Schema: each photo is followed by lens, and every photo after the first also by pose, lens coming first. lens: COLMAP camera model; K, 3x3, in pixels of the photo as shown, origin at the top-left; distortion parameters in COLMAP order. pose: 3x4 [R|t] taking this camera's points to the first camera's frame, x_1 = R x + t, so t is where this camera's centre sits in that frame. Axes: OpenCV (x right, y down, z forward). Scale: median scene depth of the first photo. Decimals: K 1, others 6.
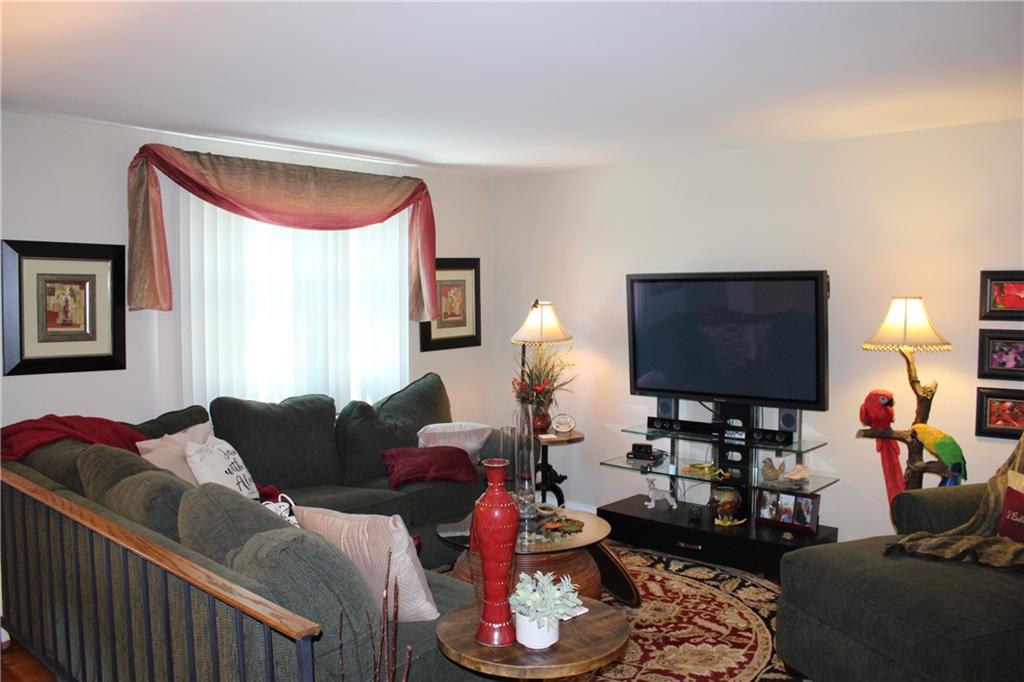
lens RADIAL K [[823.9, 0, 495.5], [0, 823.9, 356.0], [0, 0, 1]] dist [-0.158138, 0.143303]
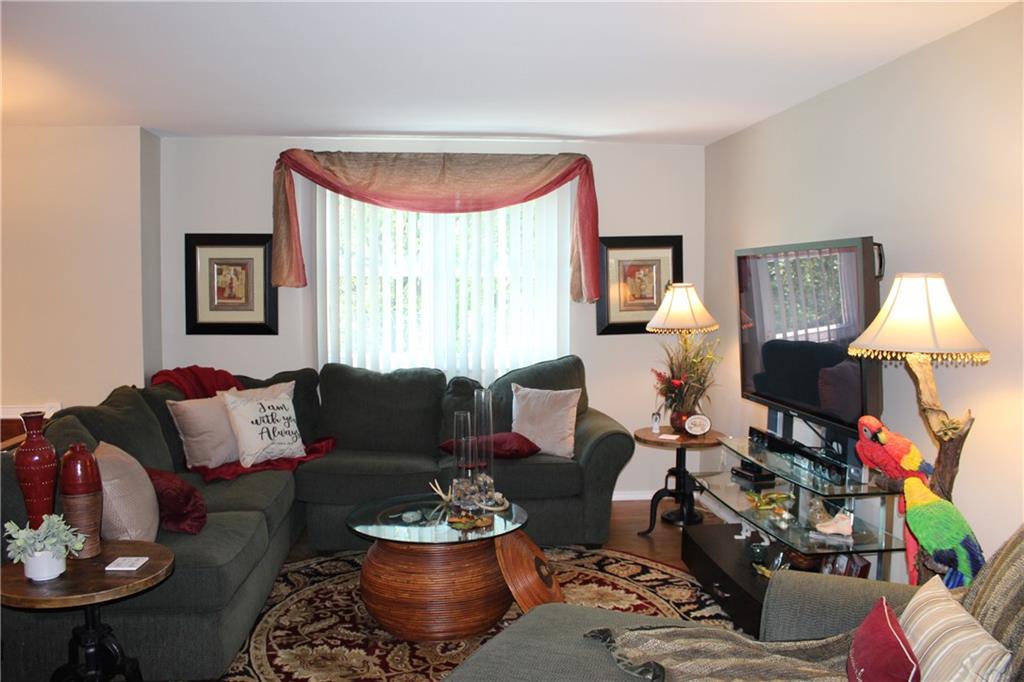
lens RADIAL K [[823.9, 0, 495.5], [0, 823.9, 356.0], [0, 0, 1]] dist [-0.158138, 0.143303]
pose [[0.753783, 0.061416, -0.654247, 0.582607], [-0.049903, 0.998098, 0.036199, -0.012691], [0.655226, 0.005363, 0.755414, 0.265632]]
